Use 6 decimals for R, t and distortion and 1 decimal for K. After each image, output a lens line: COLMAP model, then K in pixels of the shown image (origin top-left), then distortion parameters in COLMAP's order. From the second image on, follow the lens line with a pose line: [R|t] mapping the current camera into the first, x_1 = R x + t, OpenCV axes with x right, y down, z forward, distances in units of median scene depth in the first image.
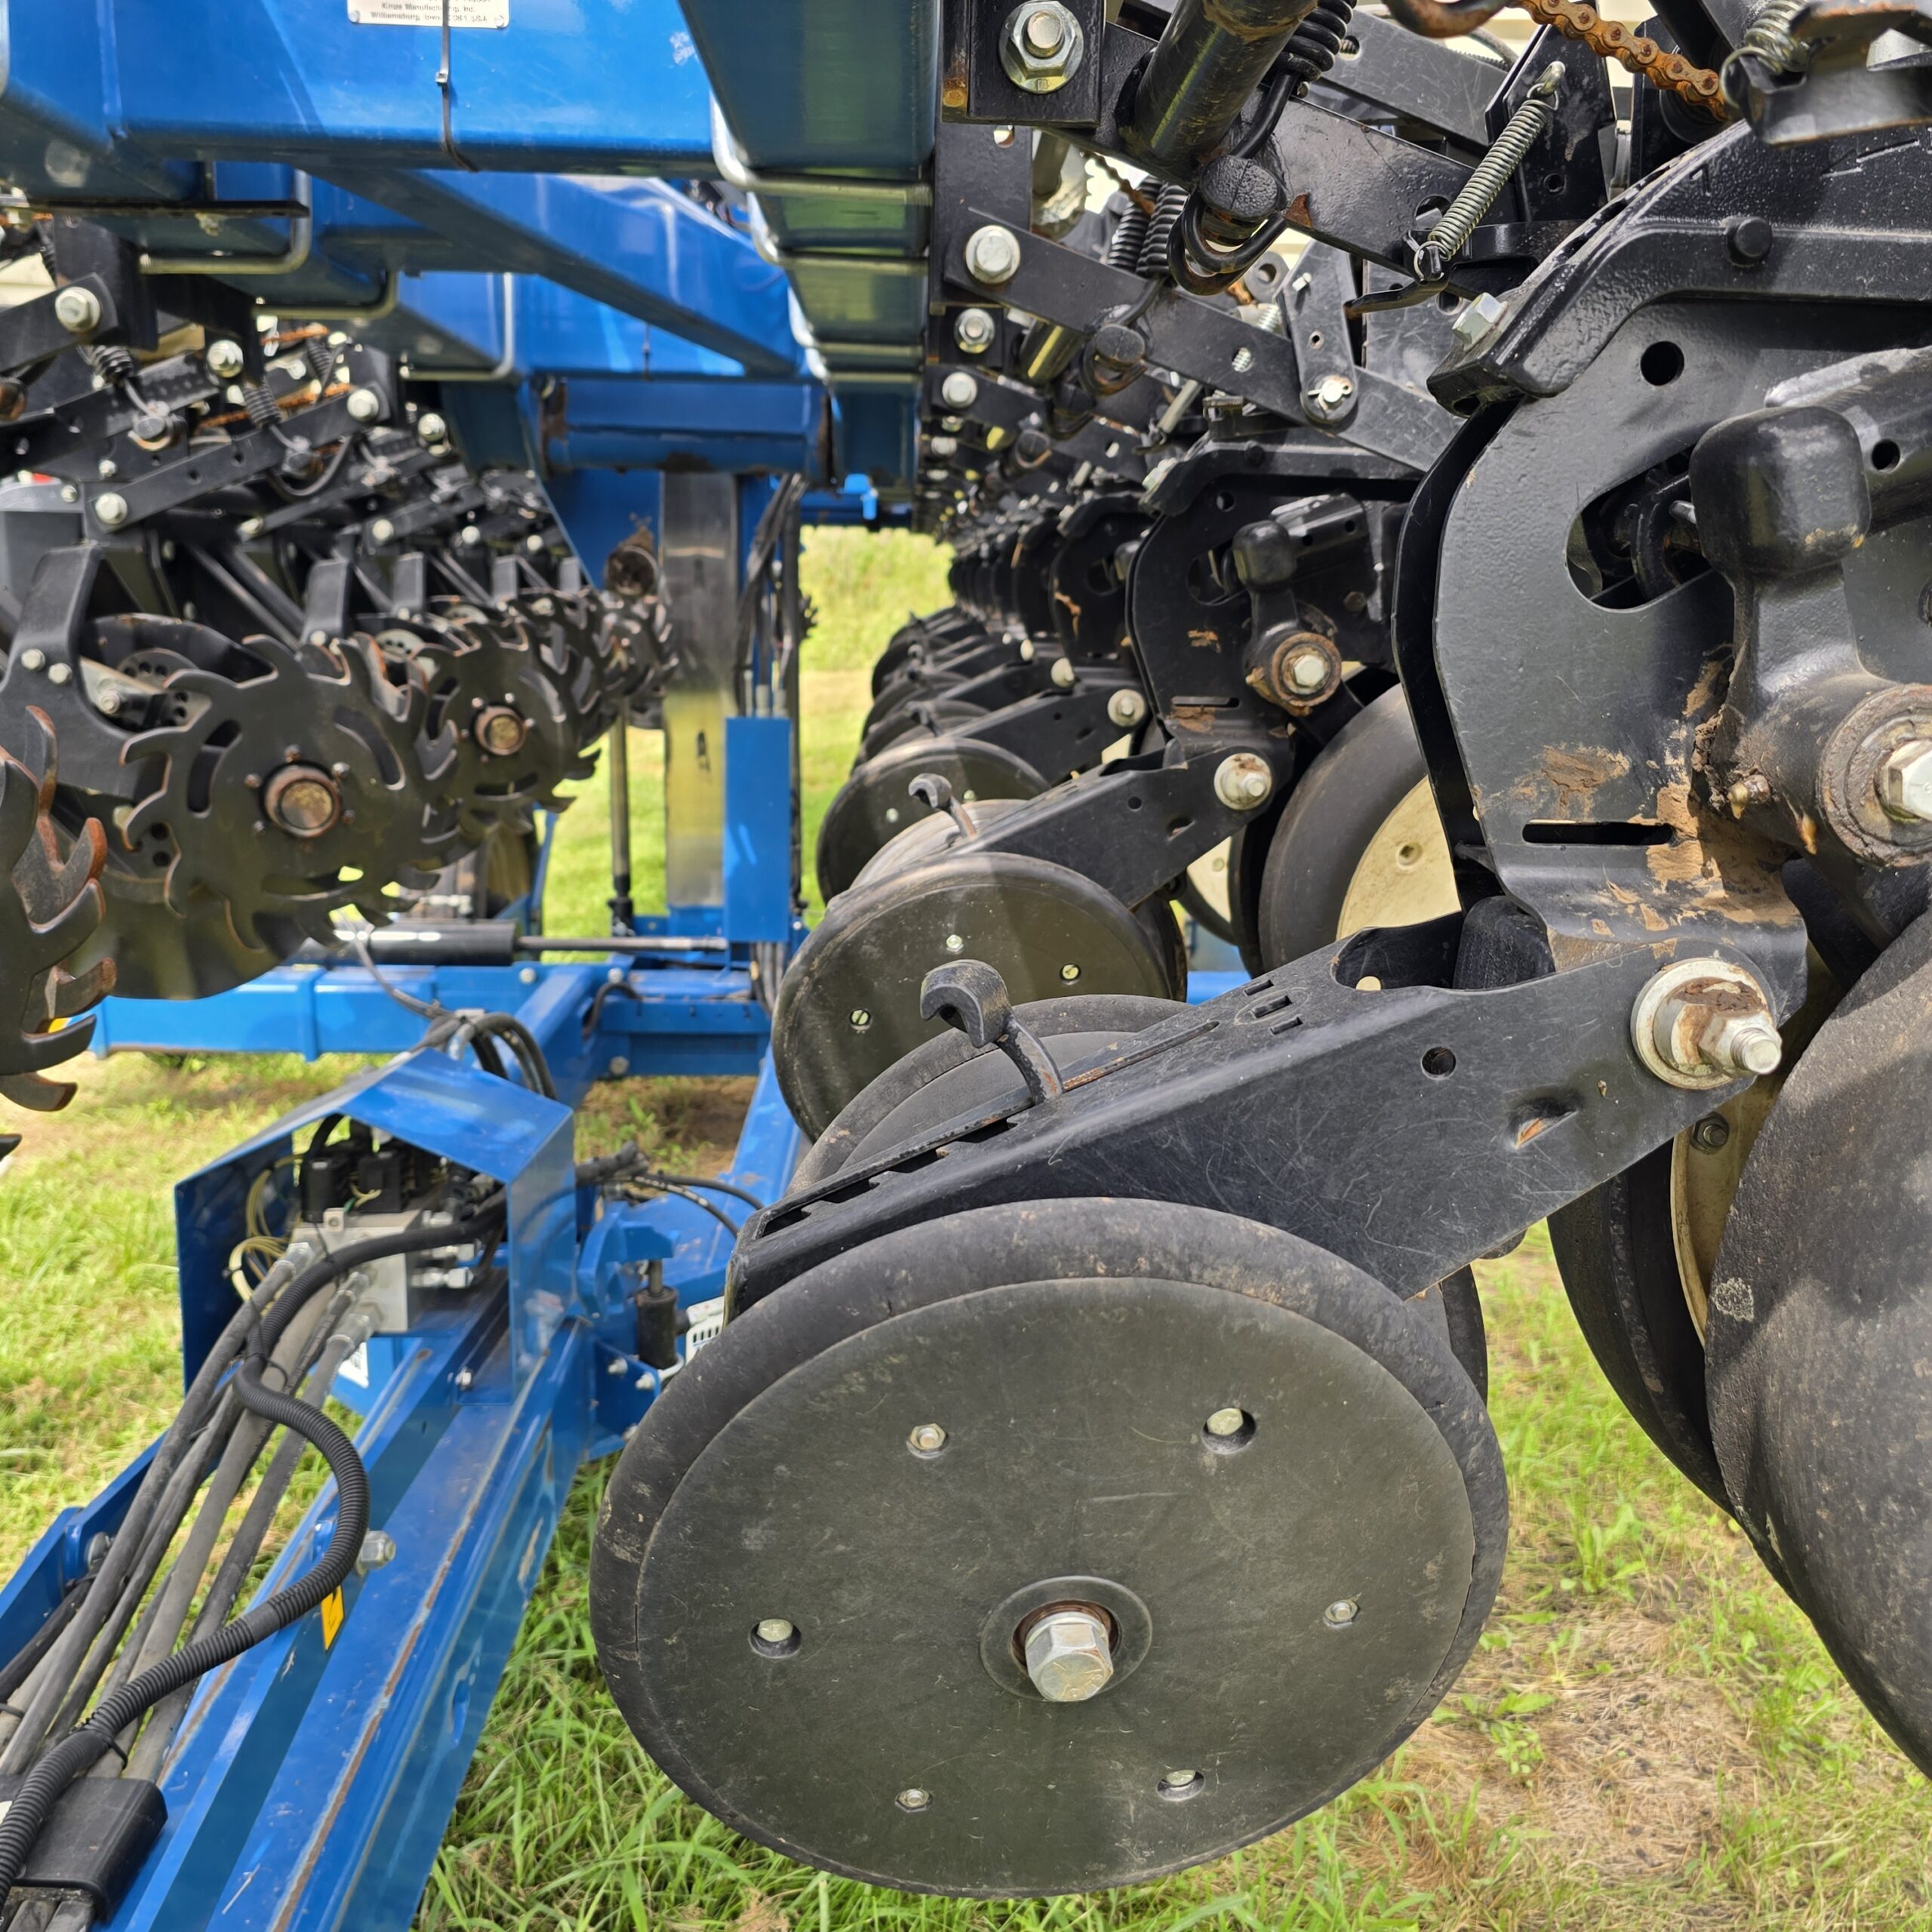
lens RADIAL K [[1744.6, 0, 963.8], [0, 1744.6, 953.5], [0, 0, 1]] dist [0.078065, -0.086517]
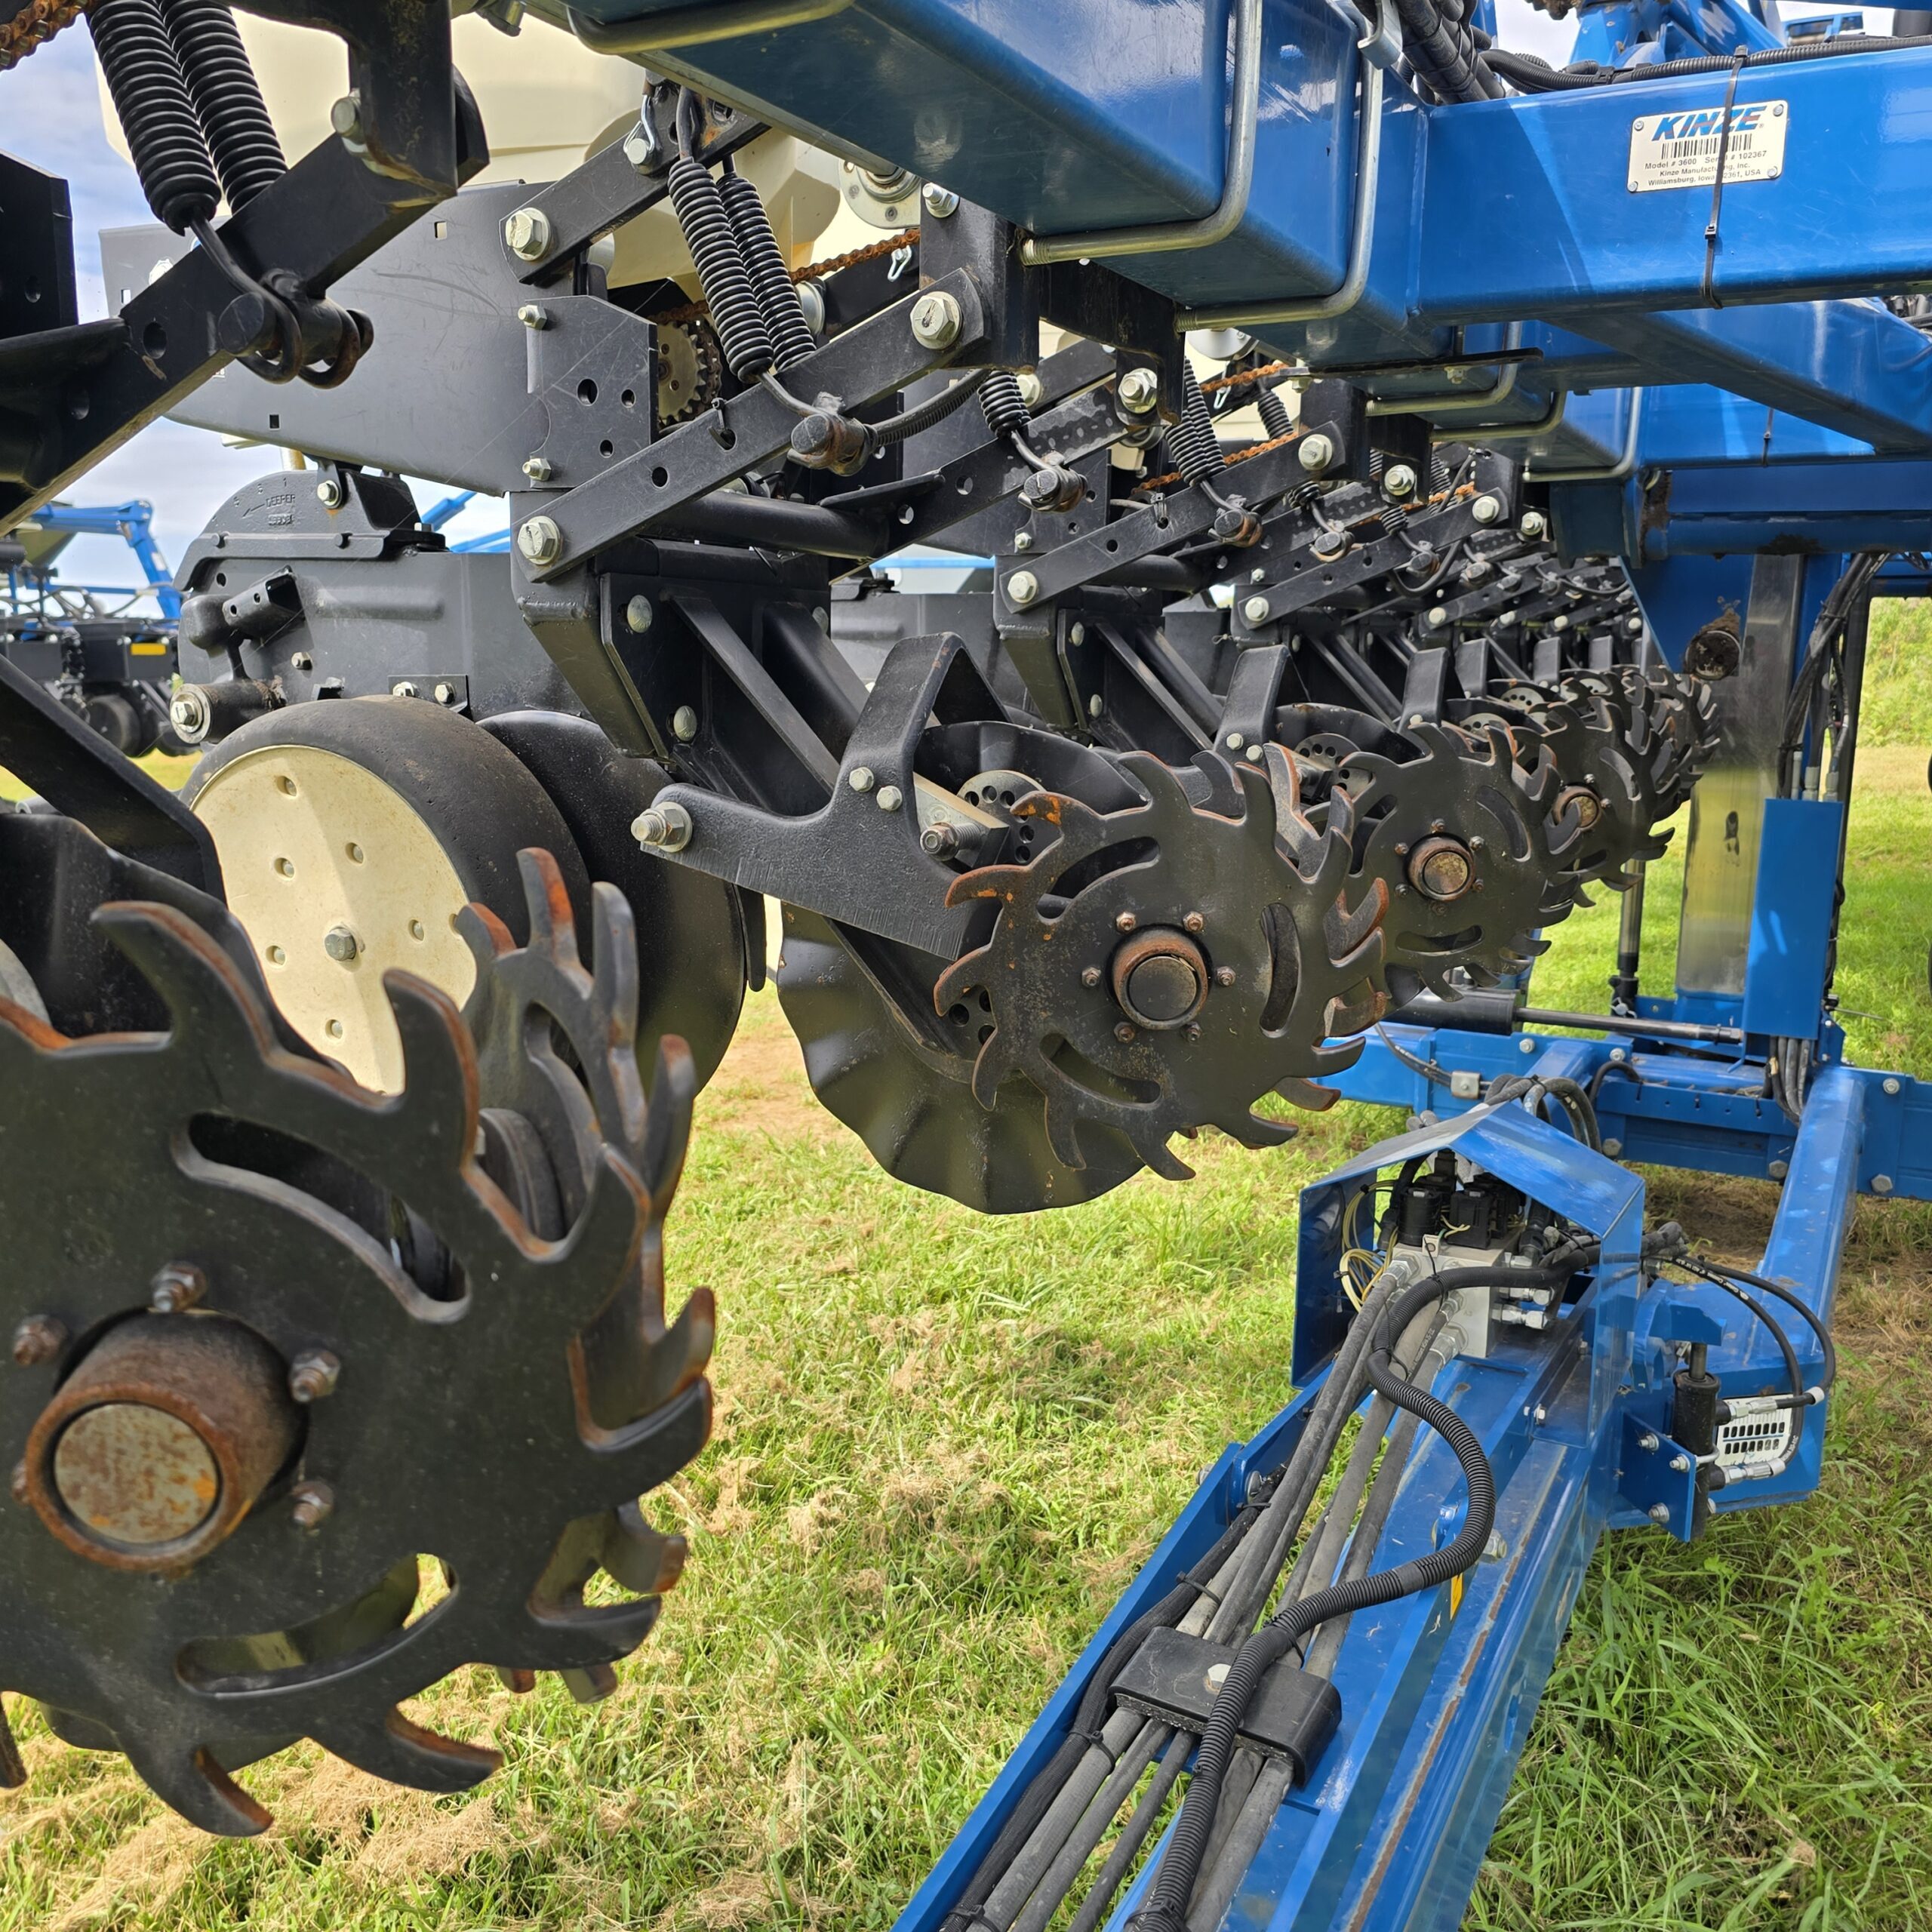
lens RADIAL K [[1744.6, 0, 963.8], [0, 1744.6, 953.5], [0, 0, 1]] dist [0.078065, -0.086517]
pose [[0.867586, 0.081379, -0.490583, -0.066761], [-0.100459, 0.994861, -0.012630, 0.009580], [0.487034, 0.060241, 0.871303, -0.093977]]
